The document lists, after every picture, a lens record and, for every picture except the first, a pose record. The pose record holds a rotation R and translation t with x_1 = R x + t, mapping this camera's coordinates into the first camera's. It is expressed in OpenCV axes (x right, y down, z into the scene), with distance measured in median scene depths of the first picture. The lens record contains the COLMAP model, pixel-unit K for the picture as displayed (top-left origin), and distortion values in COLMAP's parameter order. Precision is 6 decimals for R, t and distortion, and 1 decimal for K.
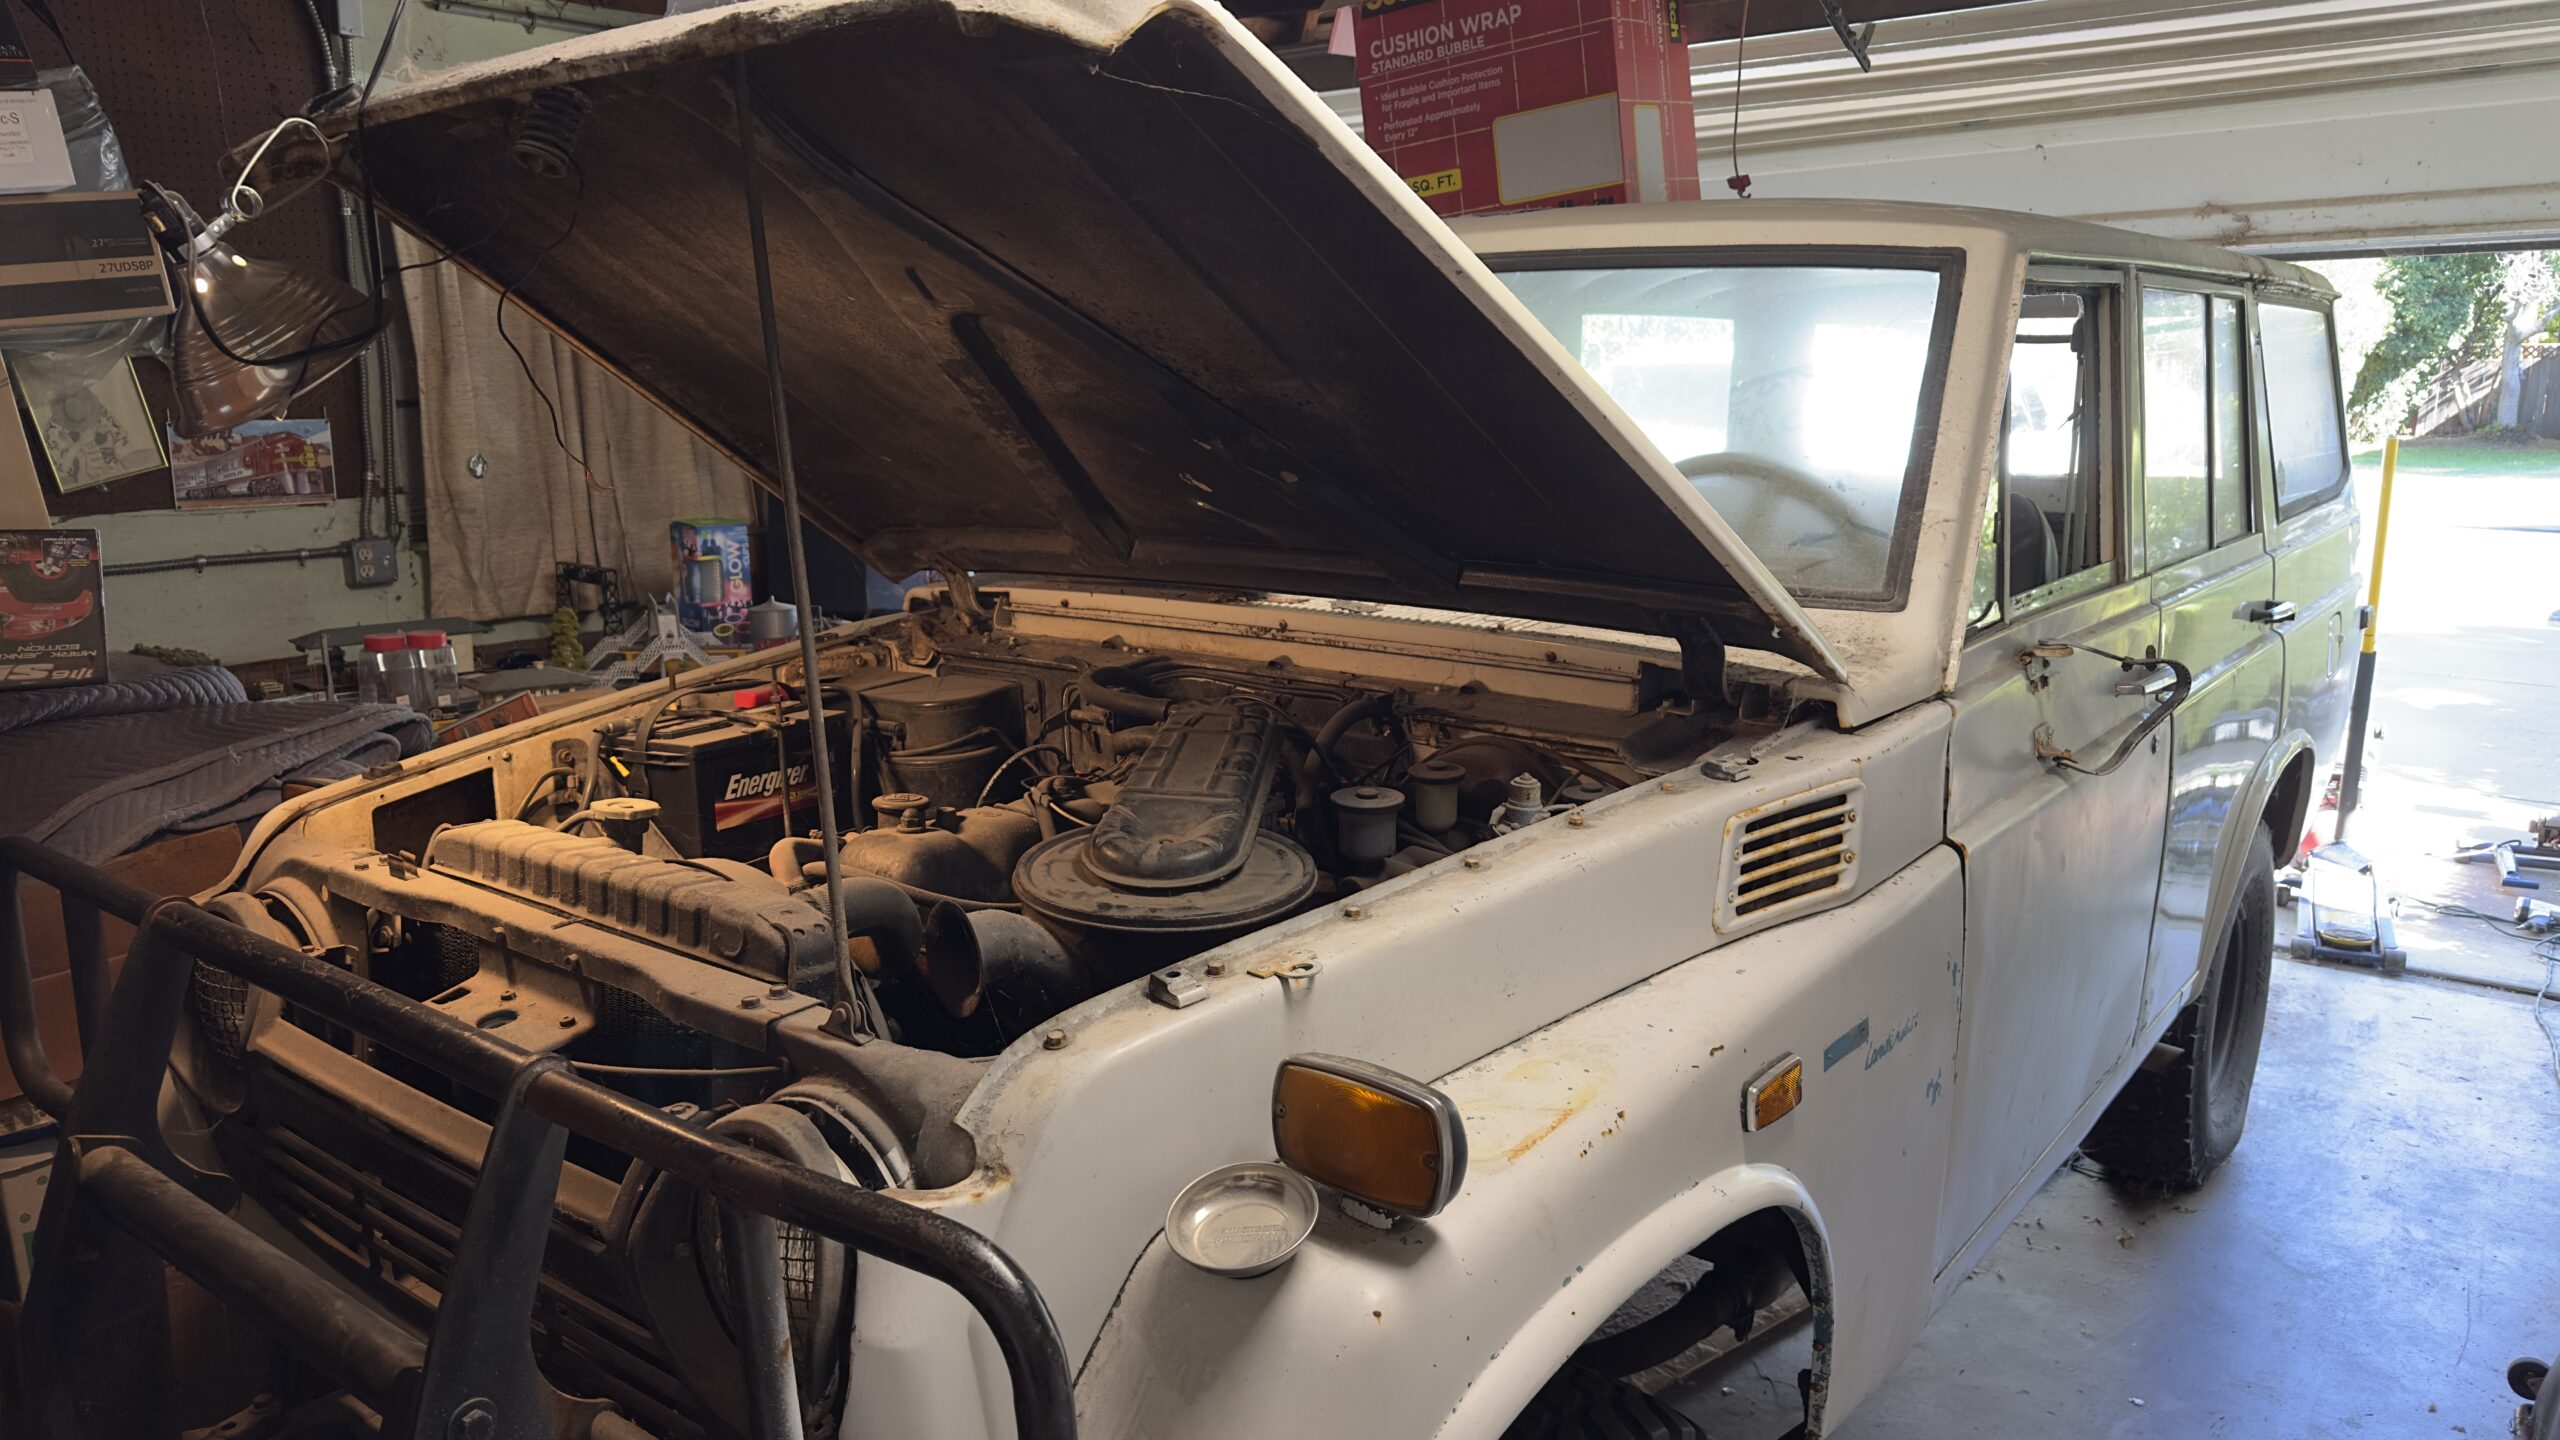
lens RADIAL K [[1804.6, 0, 1280.4], [0, 1804.6, 711.8], [0, 0, 1]] dist [0.047992, -0.068956]
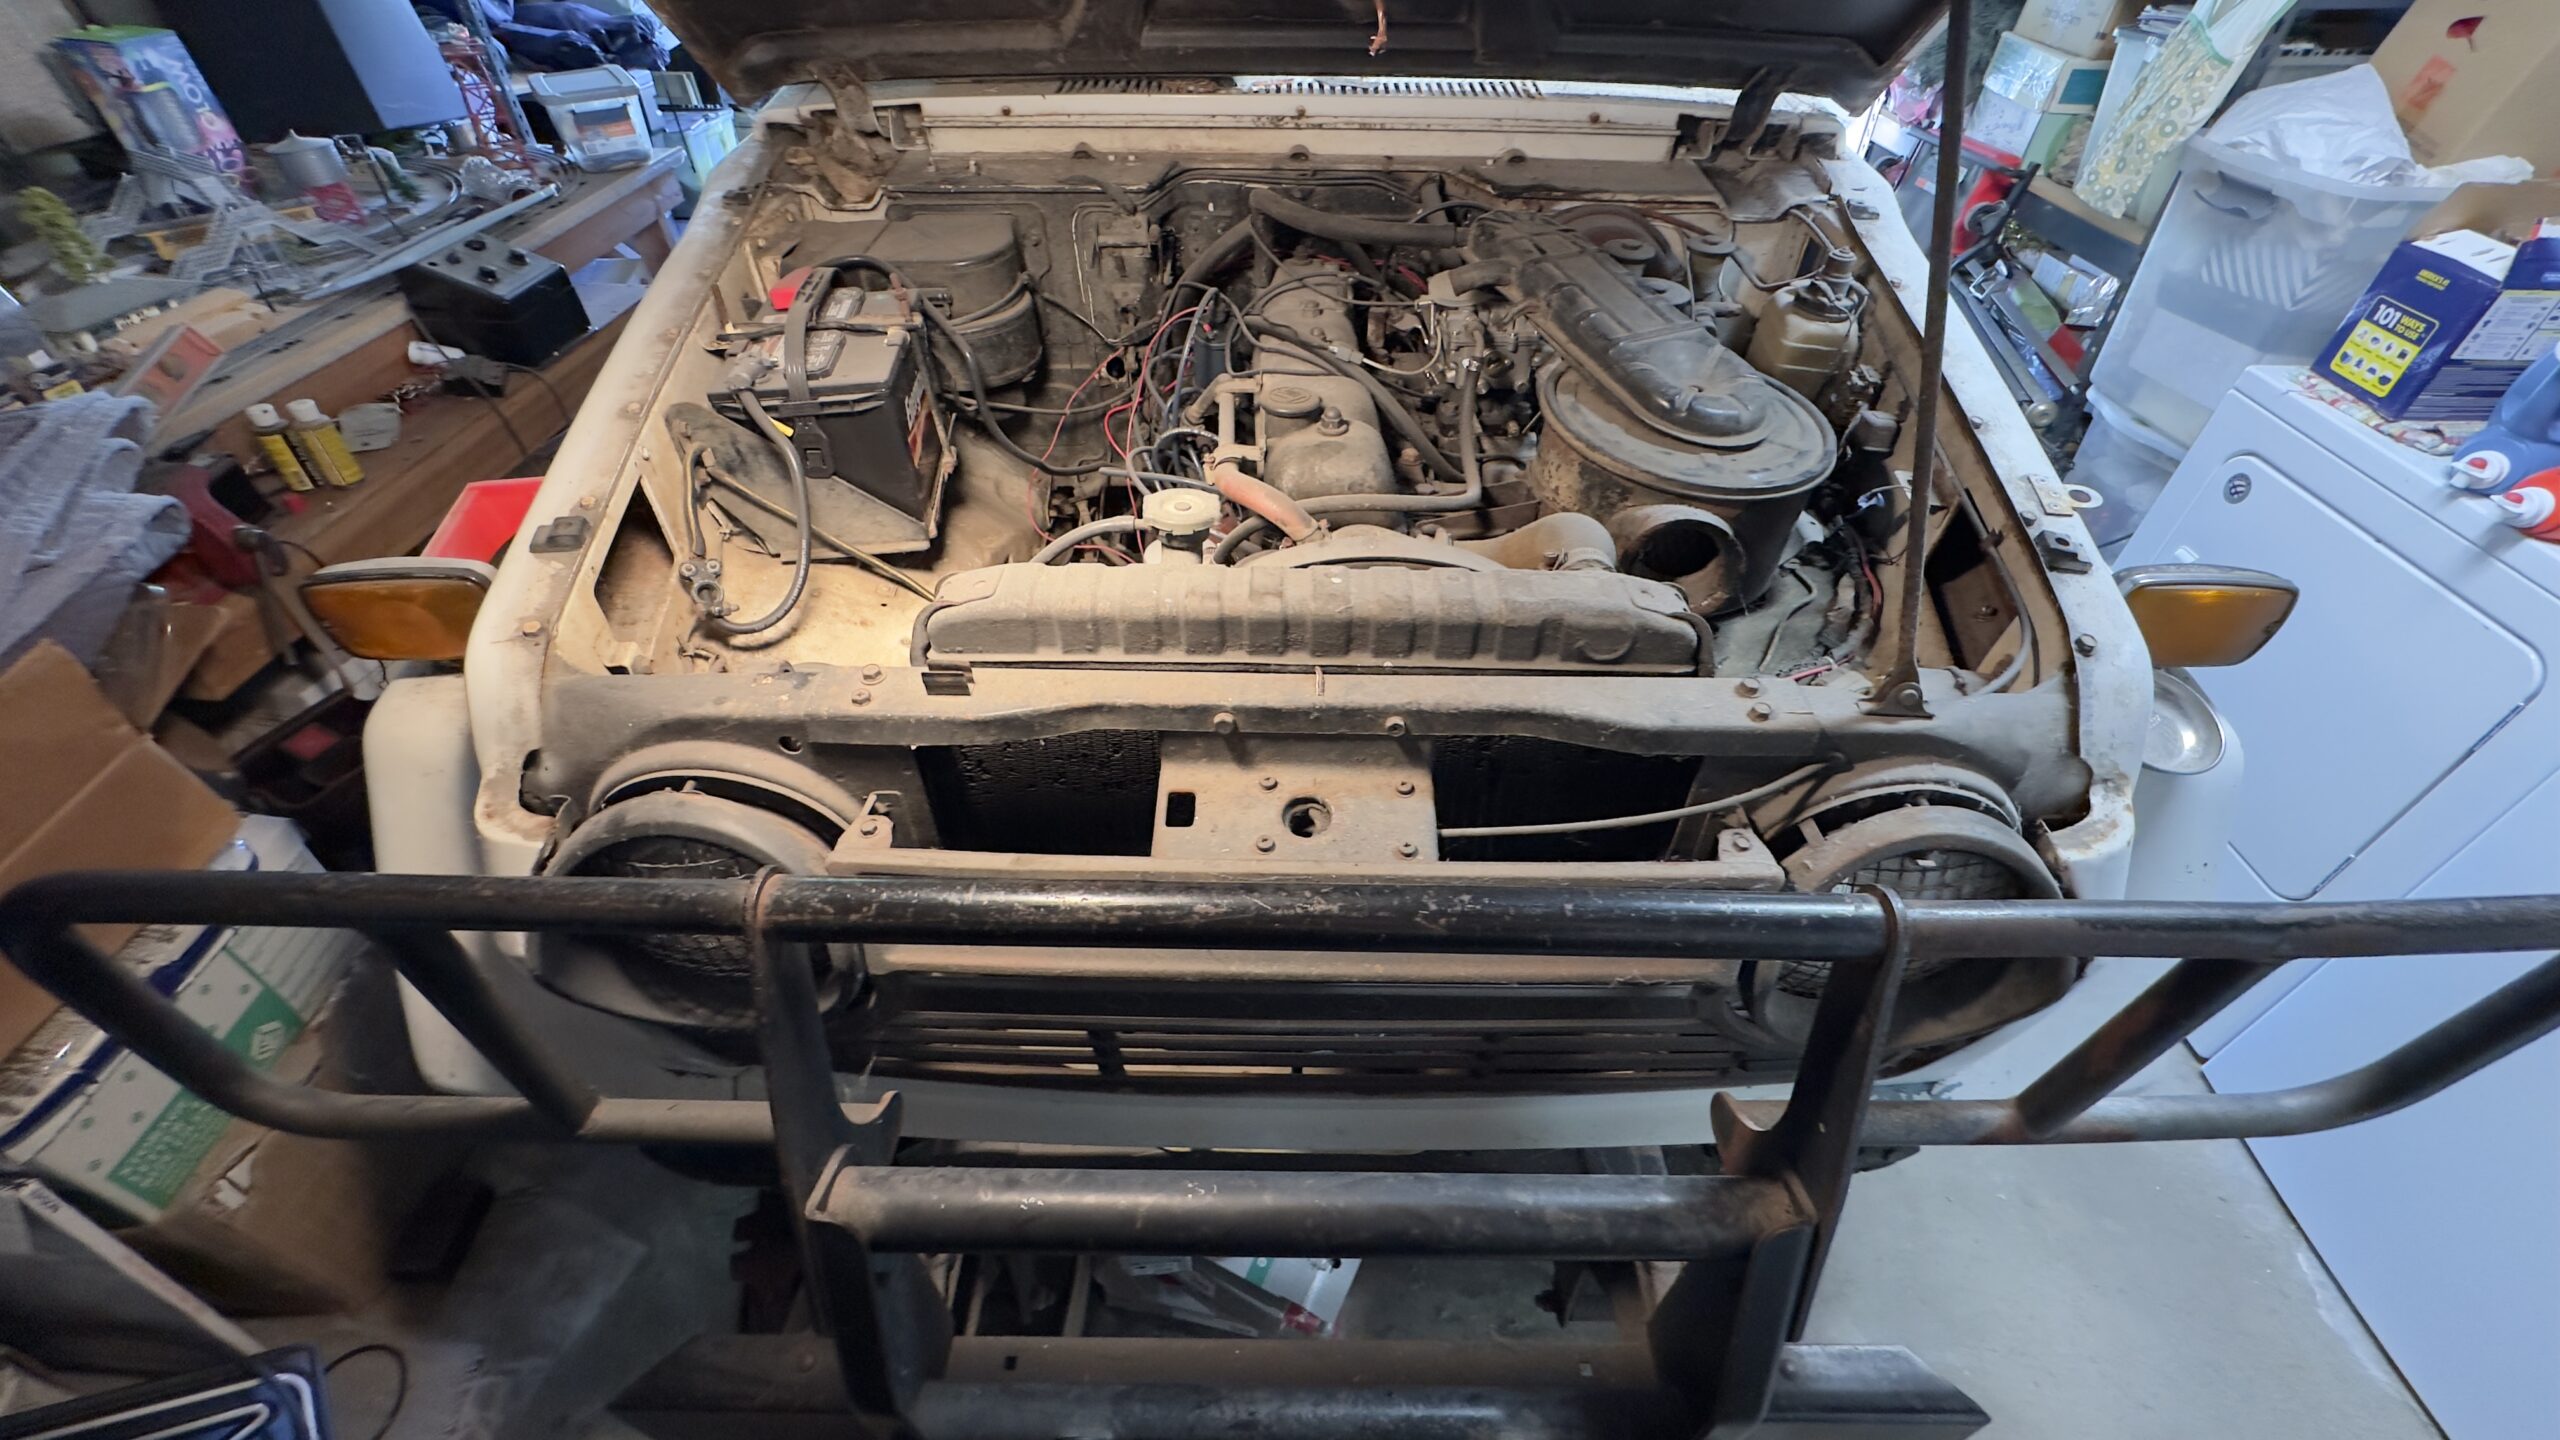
lens RADIAL K [[1024.4, 0, 1286.7], [0, 1024.4, 723.1], [0, 0, 1]] dist [-0.004894, 0.000809]
pose [[0.792318, -0.404054, 0.457136, -0.421838], [0.104945, 0.828360, 0.550279, -0.082293], [-0.601015, -0.388021, 0.698728, 0.463822]]
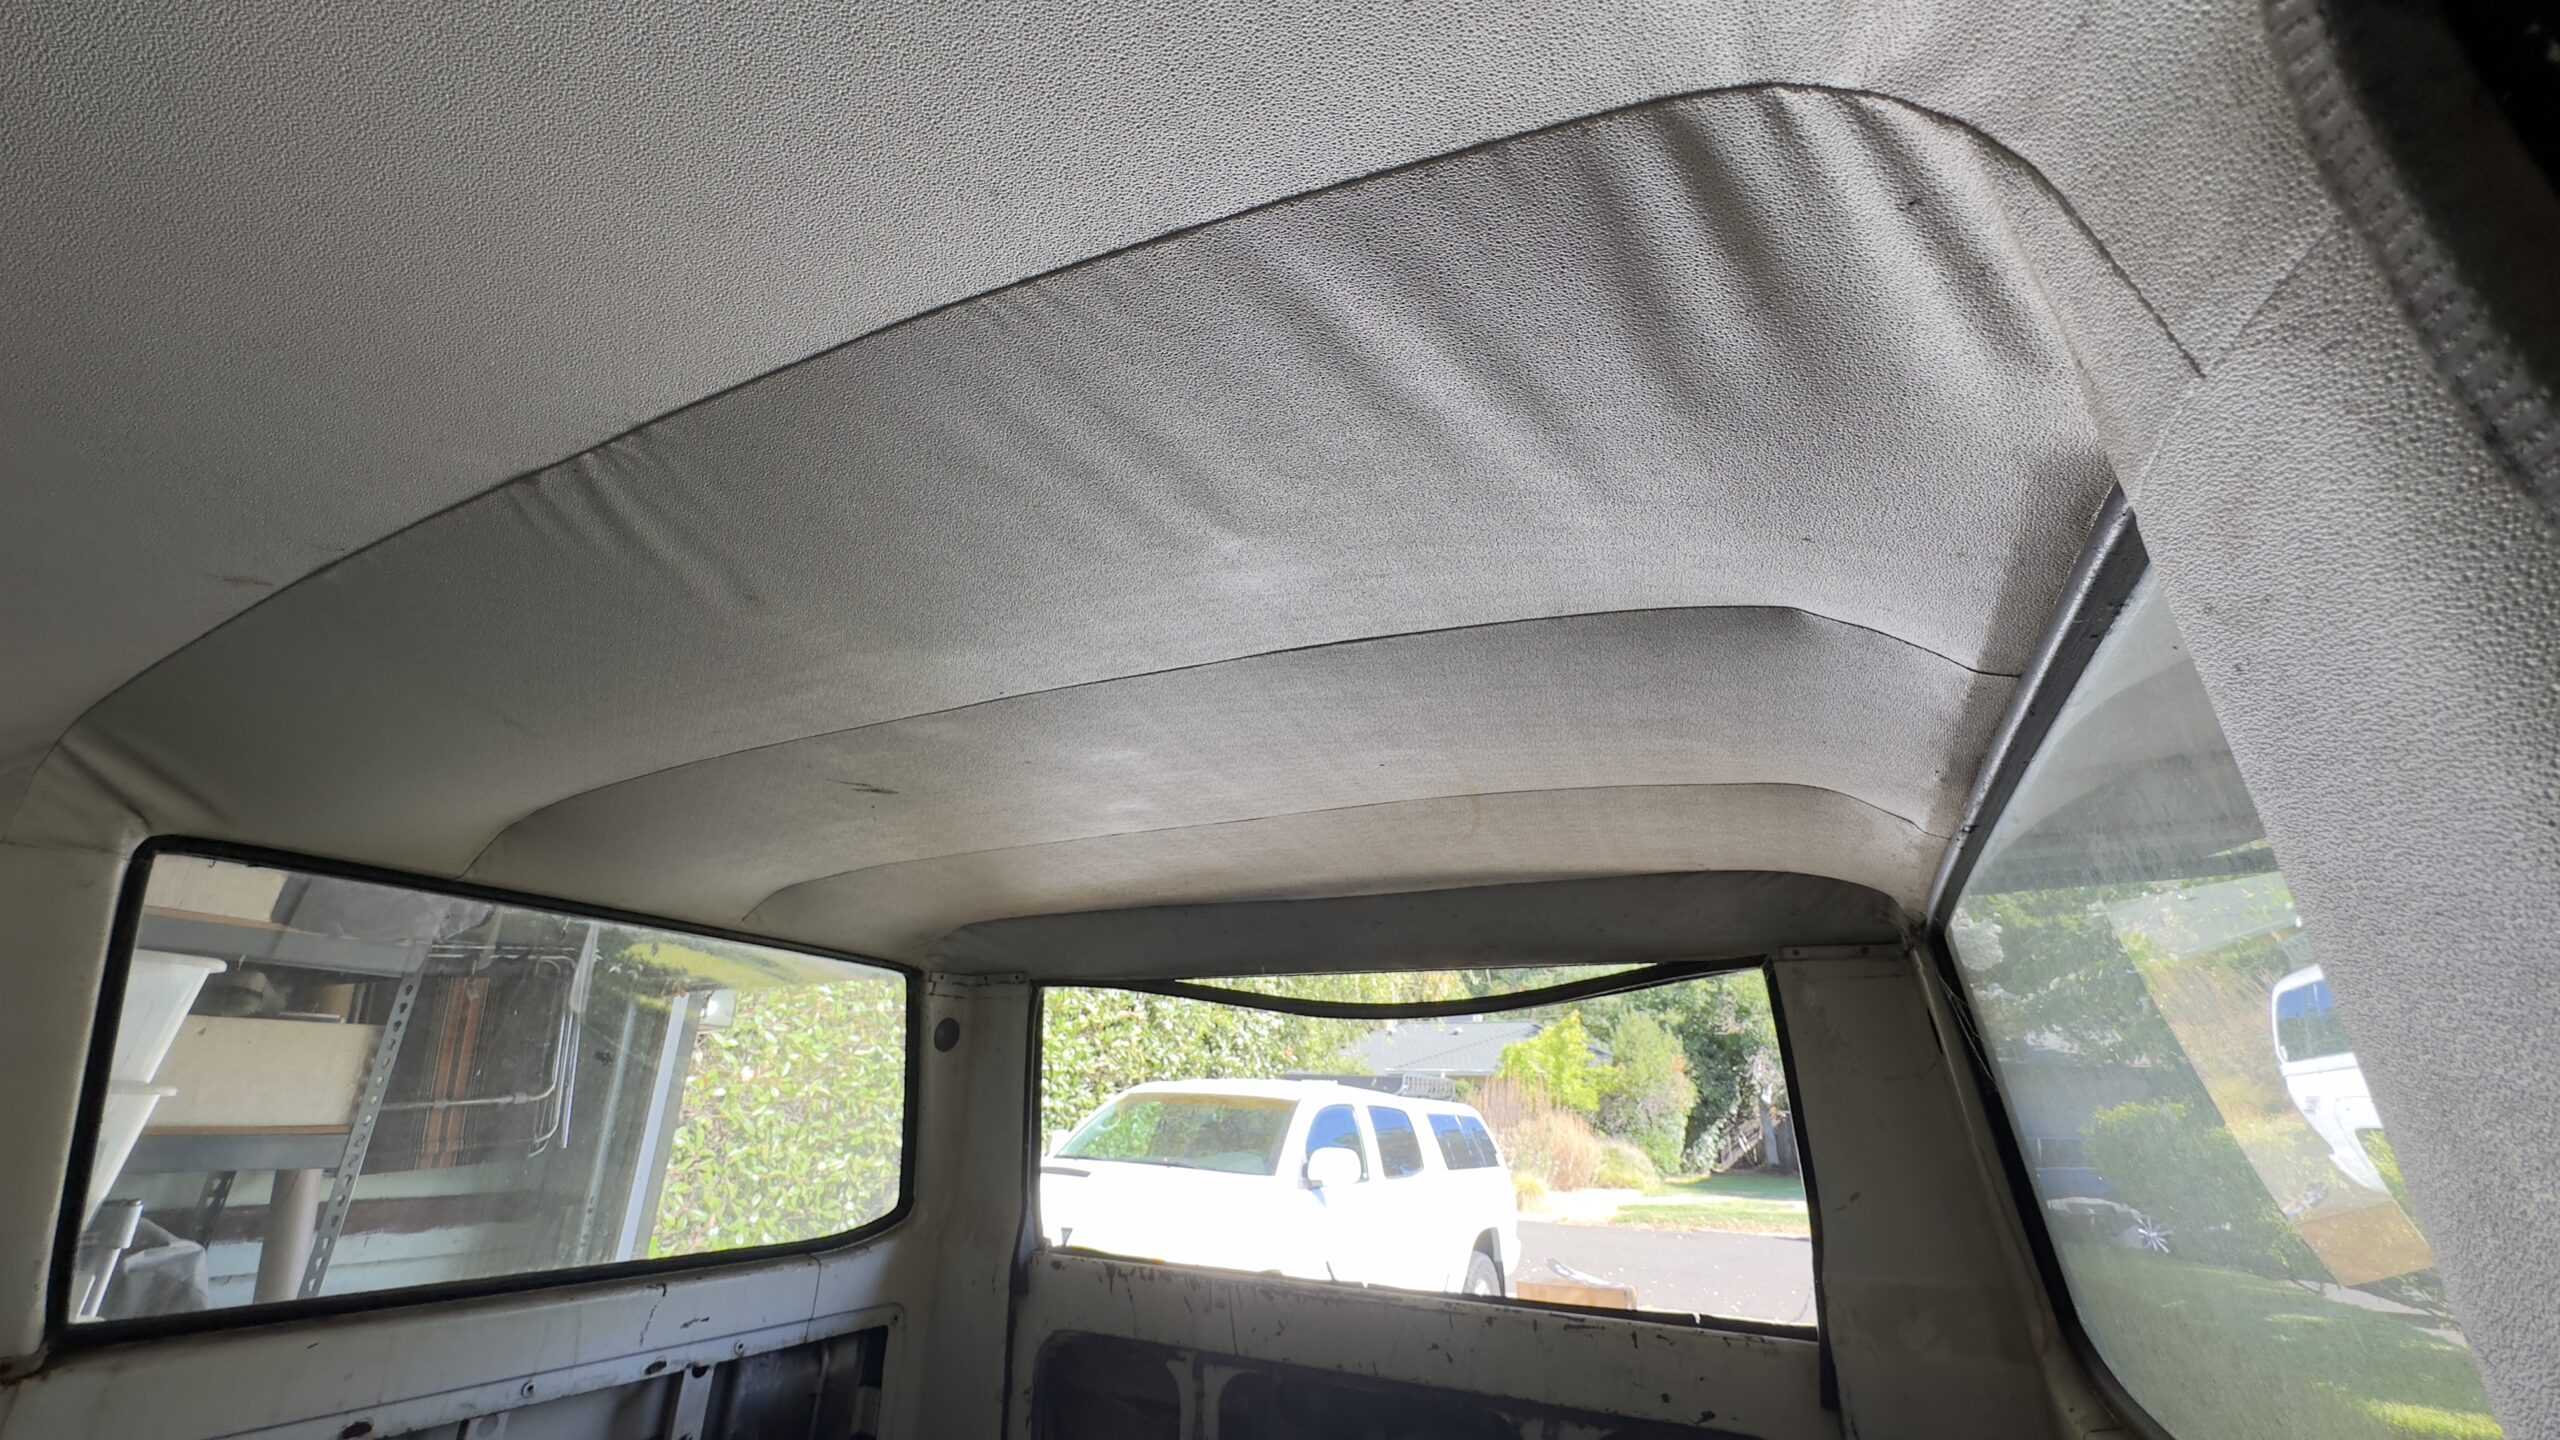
lens RADIAL K [[1024.4, 0, 1283.7], [0, 1024.4, 708.5], [0, 0, 1]] dist [-0.004894, 0.000809]
pose [[0.981508, 0.091188, 0.168305, 0.609880], [0.013195, 0.844920, -0.534730, -0.217127], [-0.190966, 0.527062, 0.828093, 1.351715]]
